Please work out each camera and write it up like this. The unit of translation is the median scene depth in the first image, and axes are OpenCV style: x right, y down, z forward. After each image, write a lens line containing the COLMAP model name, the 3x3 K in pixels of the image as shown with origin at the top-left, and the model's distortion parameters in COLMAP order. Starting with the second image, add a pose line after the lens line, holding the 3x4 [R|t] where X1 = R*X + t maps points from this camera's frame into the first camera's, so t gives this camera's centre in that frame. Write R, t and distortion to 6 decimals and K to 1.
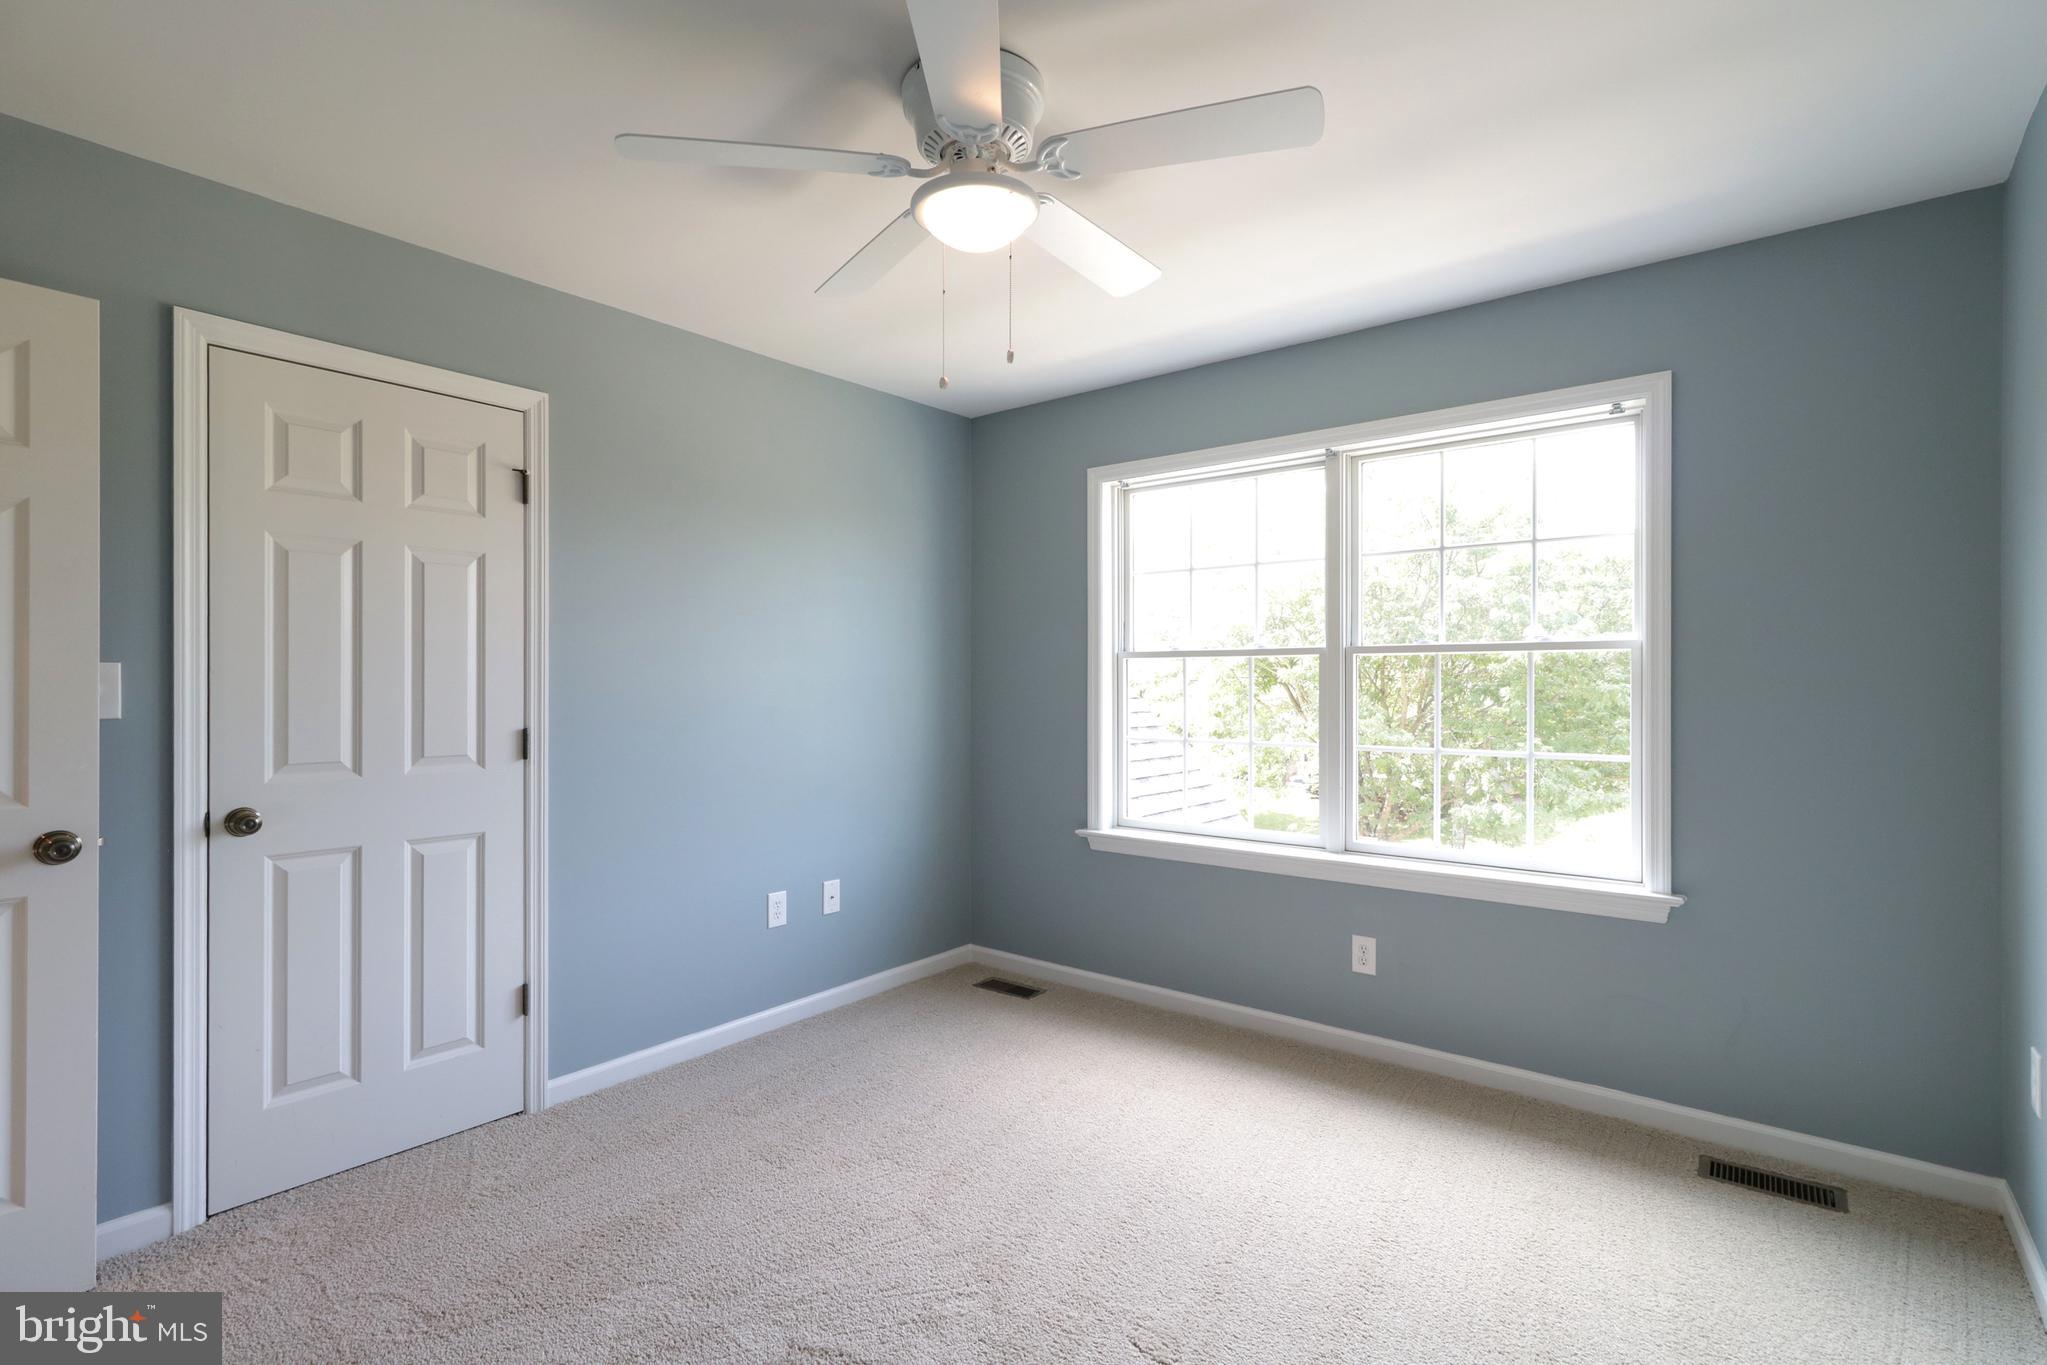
lens RADIAL K [[973.1, 0, 1026.3], [0, 973.1, 684.0], [0, 0, 1]] dist [0.008768, 0.000961]
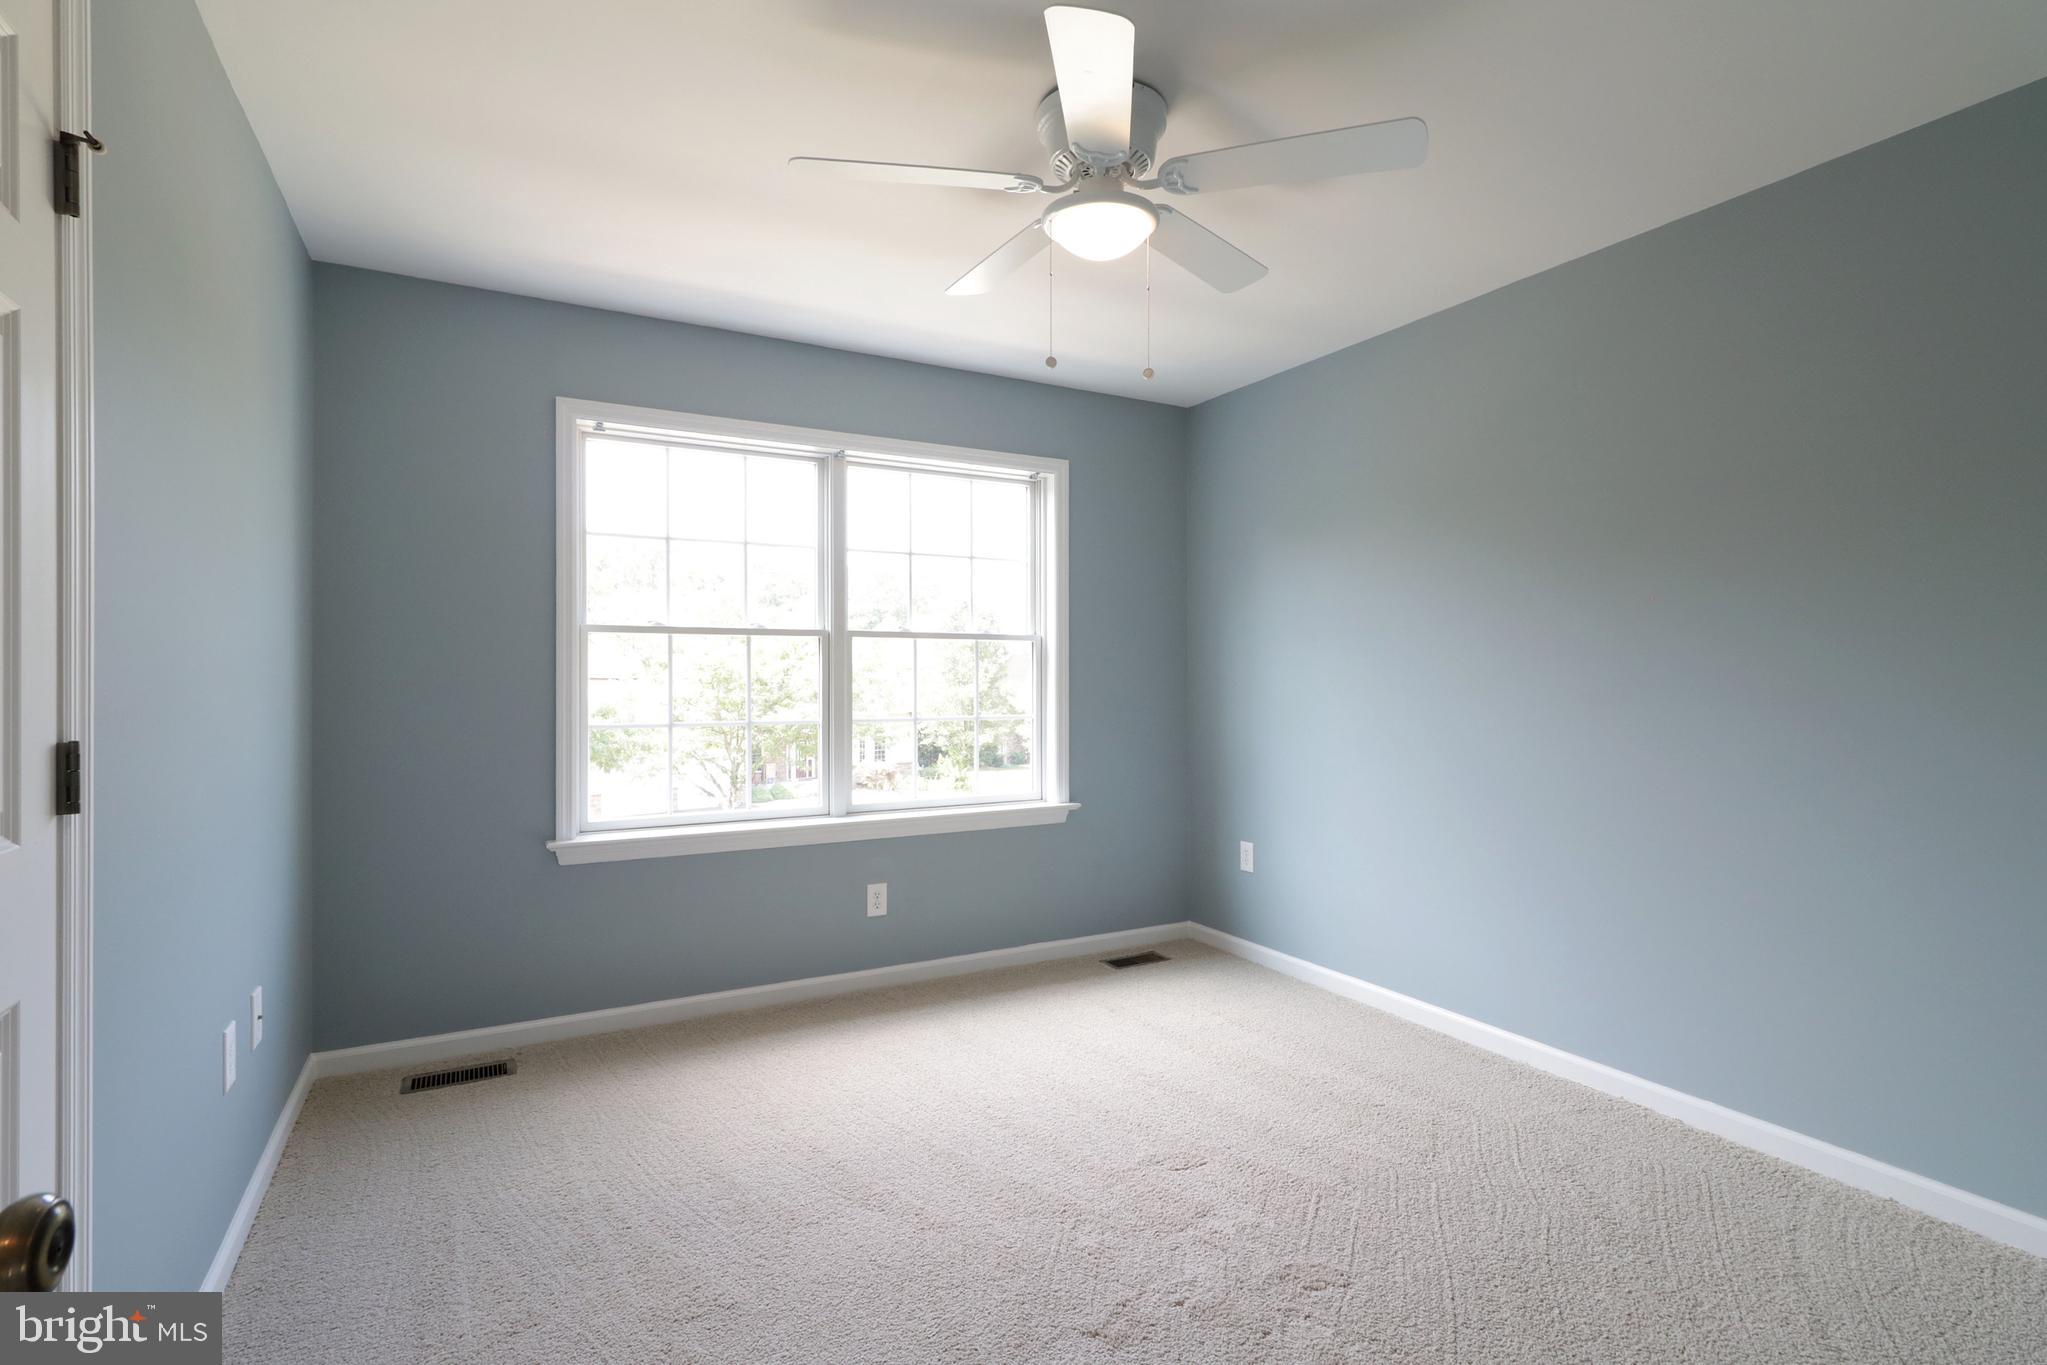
lens RADIAL K [[973.1, 0, 1027.6], [0, 973.1, 680.0], [0, 0, 1]] dist [0.008768, 0.000961]
pose [[0.389057, 0.000374, 0.921214, -0.590804], [0.005040, 0.999984, -0.002534, 0.021589], [-0.921200, 0.005629, 0.389049, 0.360458]]
